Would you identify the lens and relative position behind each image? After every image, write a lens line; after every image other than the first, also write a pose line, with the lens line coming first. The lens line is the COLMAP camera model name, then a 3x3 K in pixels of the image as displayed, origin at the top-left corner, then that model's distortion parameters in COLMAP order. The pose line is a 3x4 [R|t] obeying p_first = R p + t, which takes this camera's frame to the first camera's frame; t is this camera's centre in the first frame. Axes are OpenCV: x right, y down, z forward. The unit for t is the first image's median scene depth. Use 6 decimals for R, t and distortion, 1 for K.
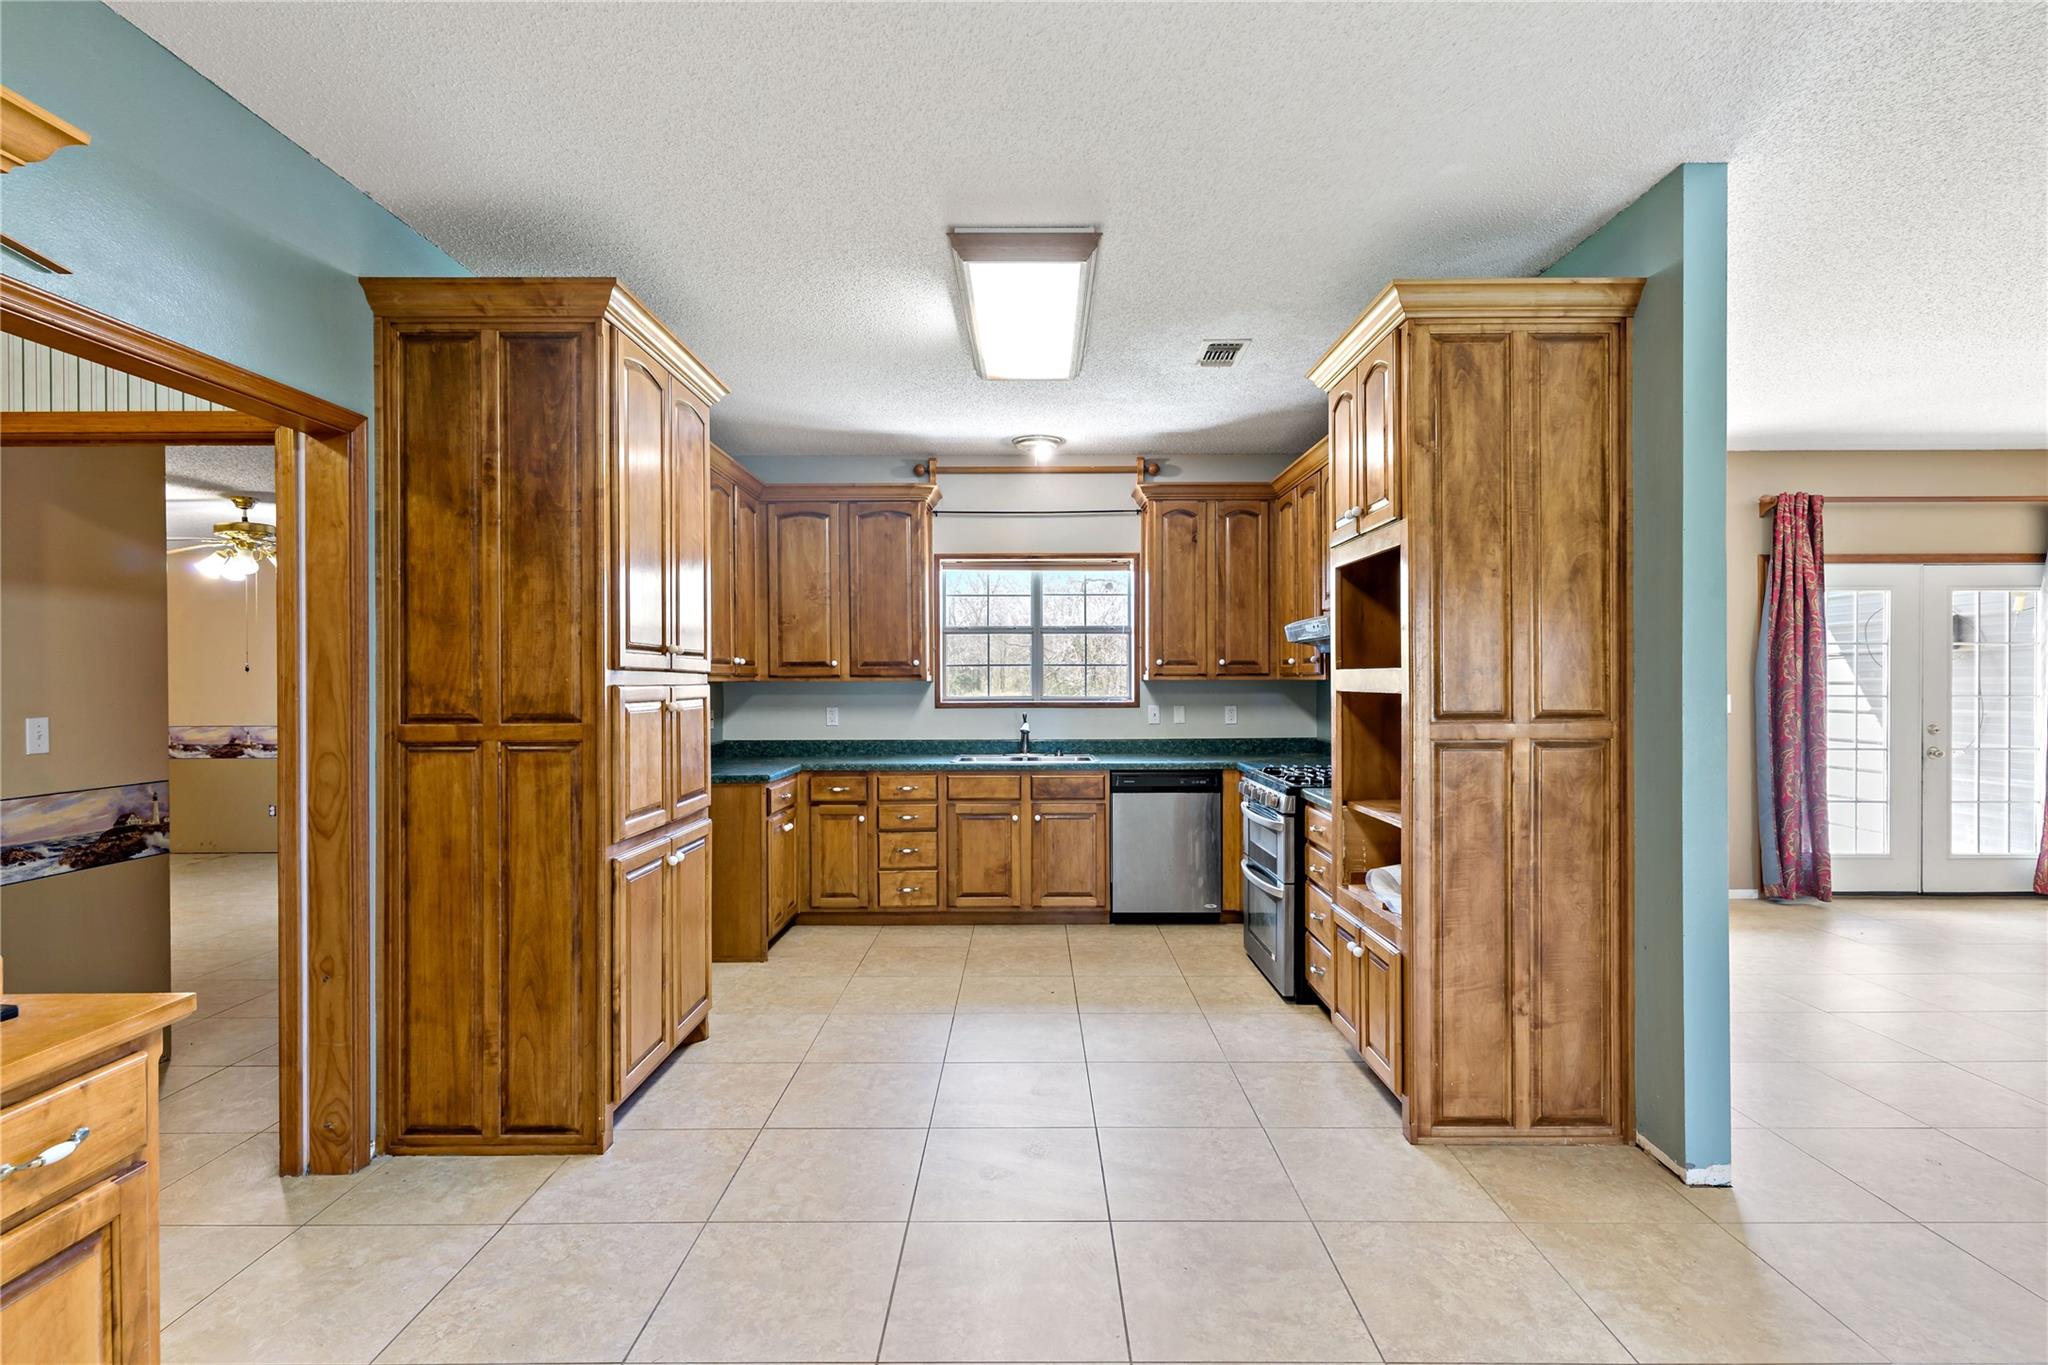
lens RADIAL K [[981.8, 0, 1026.7], [0, 981.8, 675.3], [0, 0, 1]] dist [-0.000675, 0.001329]
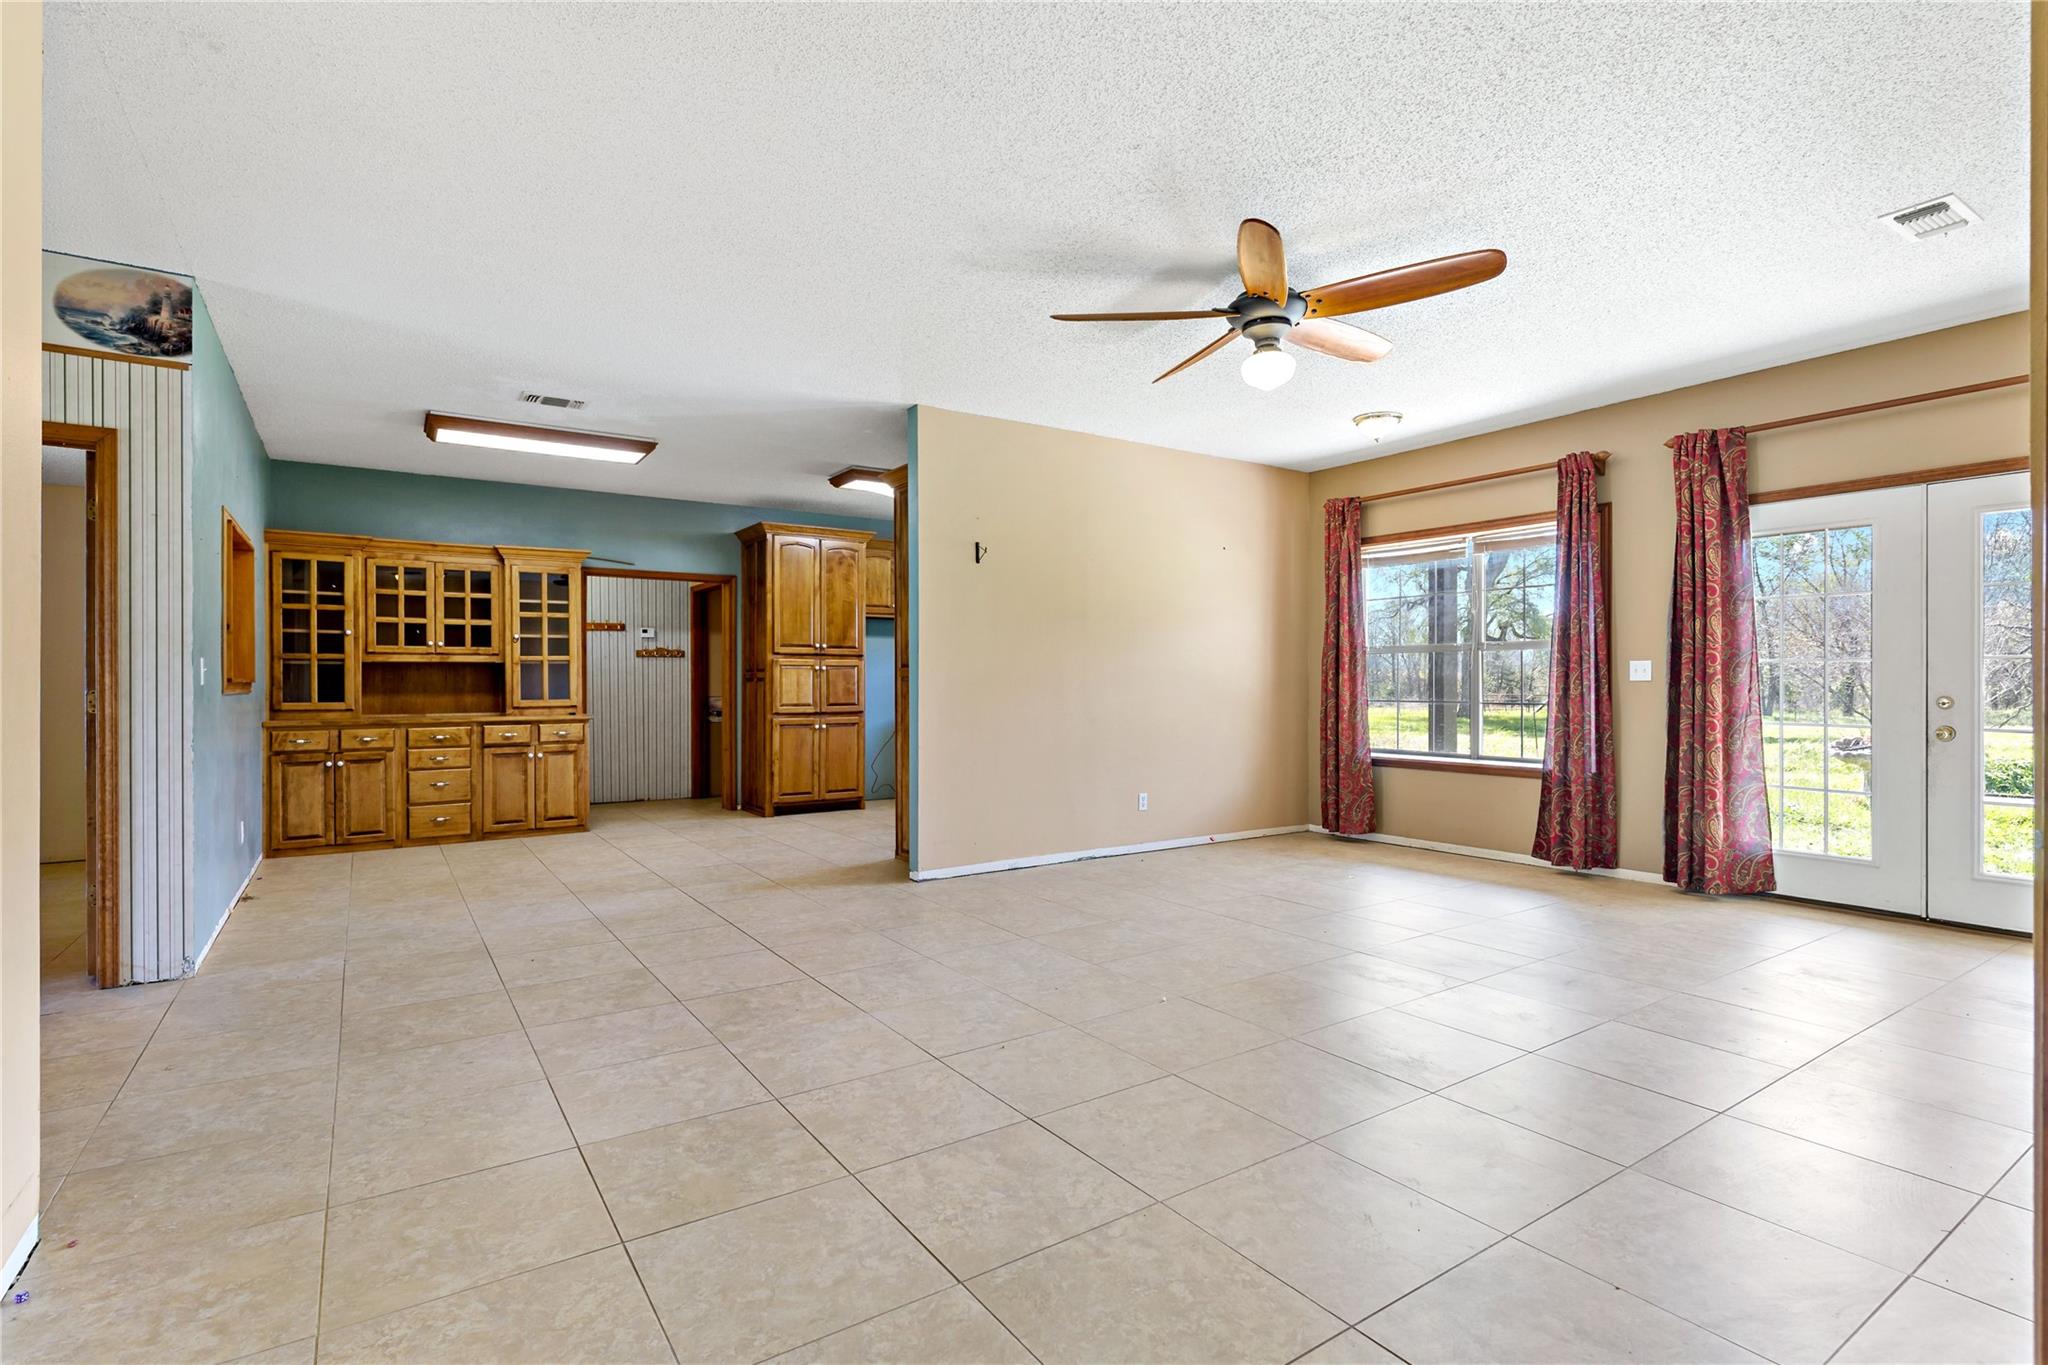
lens RADIAL K [[981.8, 0, 1026.7], [0, 981.8, 675.3], [0, 0, 1]] dist [-0.000675, 0.001329]
pose [[0.559174, -0.006413, -0.829026, 2.196981], [0.004286, 0.999979, -0.004844, 0.066450], [0.829039, -0.000845, 0.559190, -0.002577]]
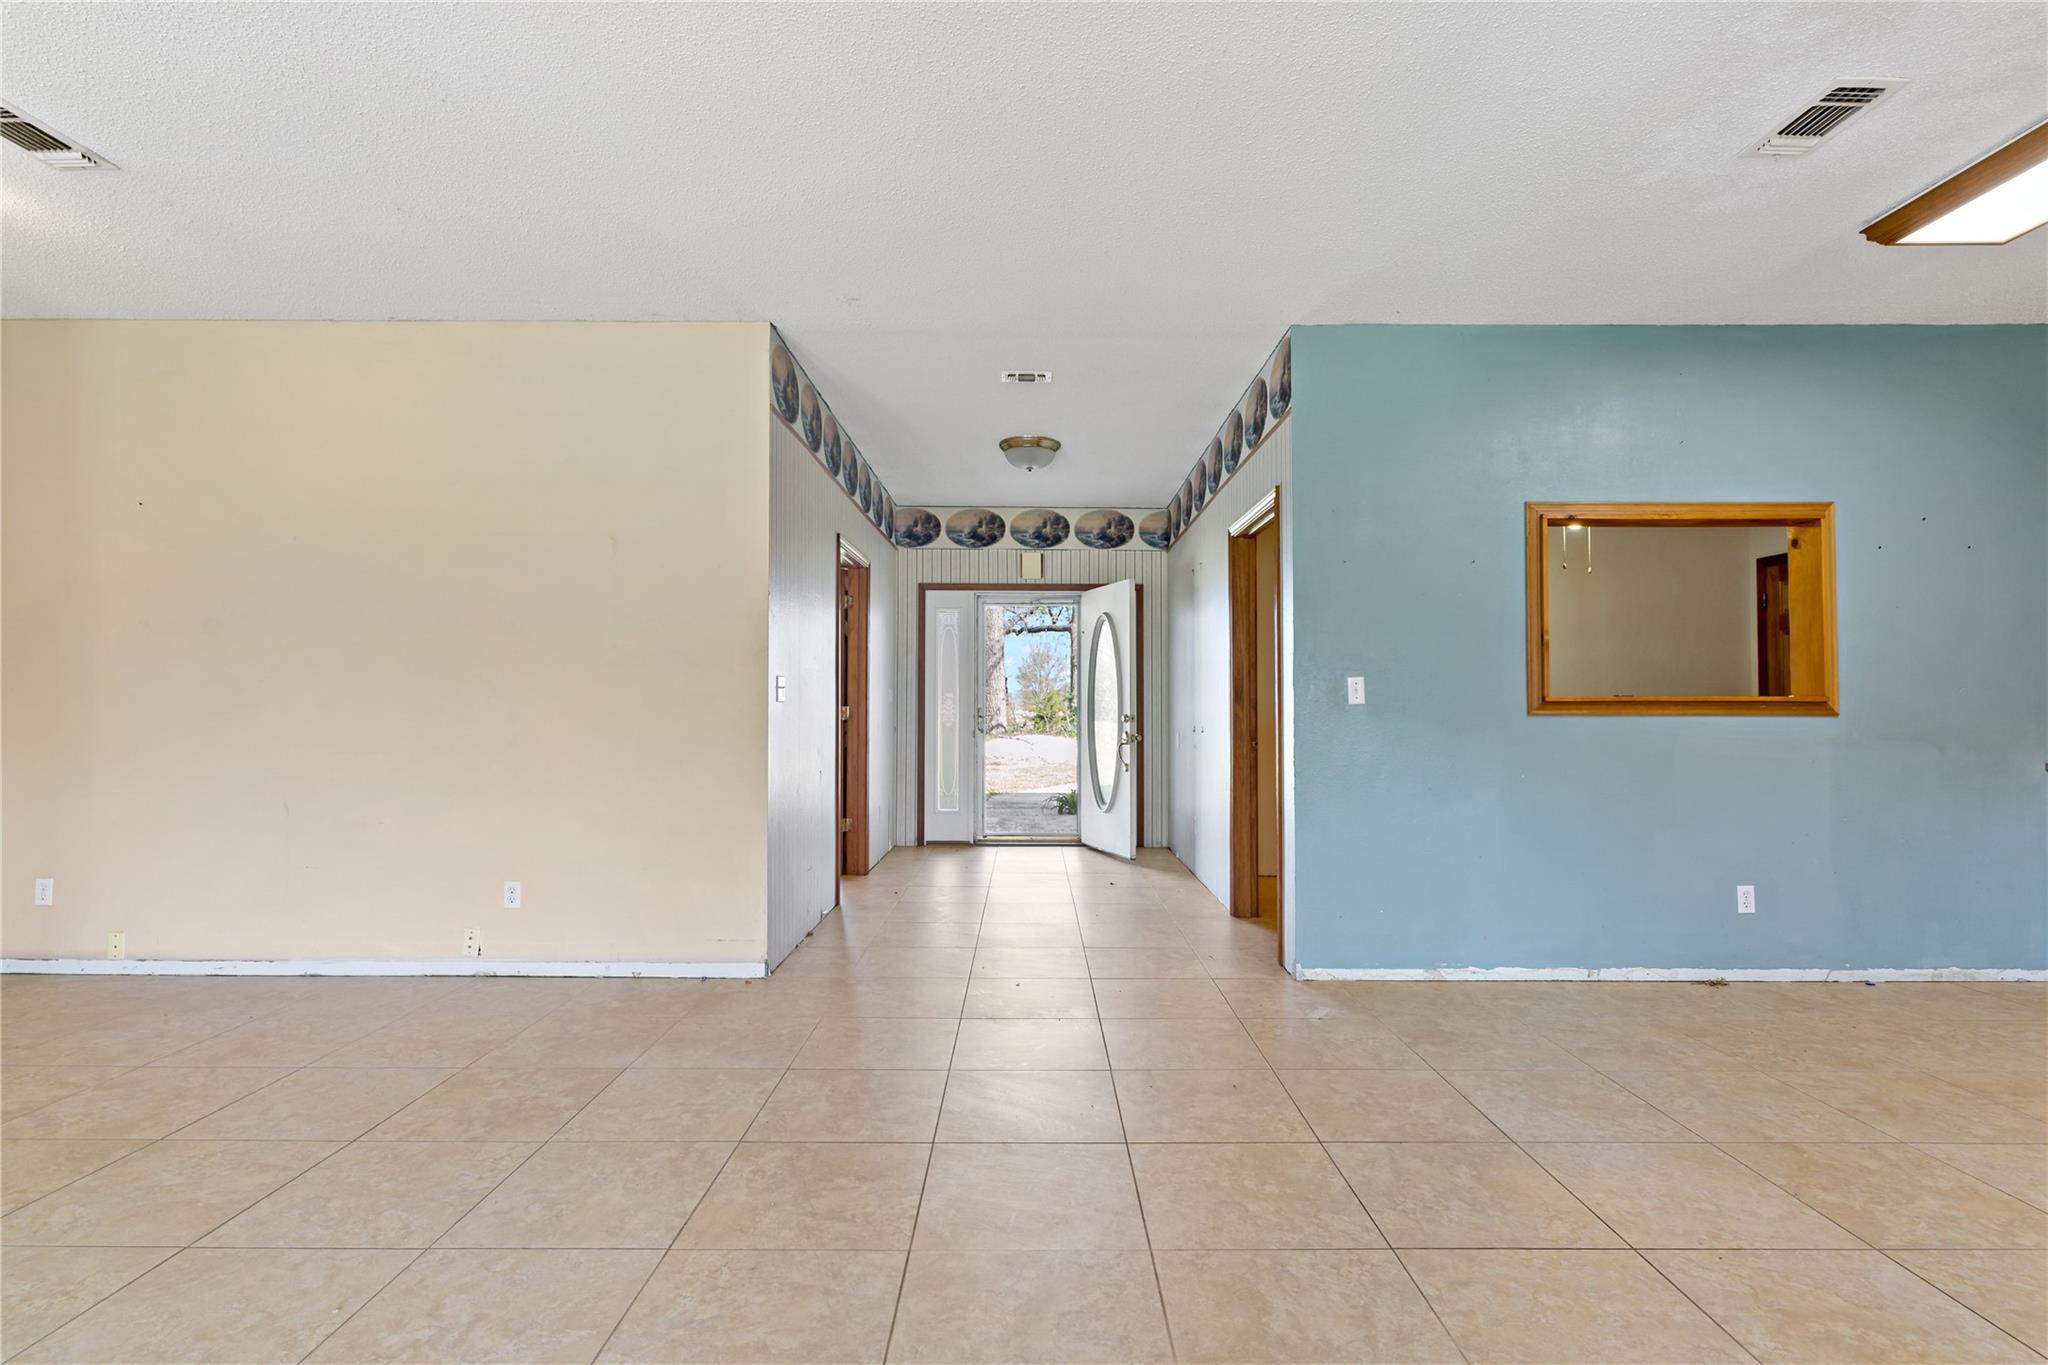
lens RADIAL K [[972.5, 0, 1032.3], [0, 972.5, 682.9], [0, 0, 1]] dist [0.000424, -0.000325]
pose [[-0.999999, 0.001459, 0.000545, 0.952015], [0.001445, 0.999663, -0.025932, 0.072864], [-0.000583, -0.025931, -0.999664, 1.116102]]
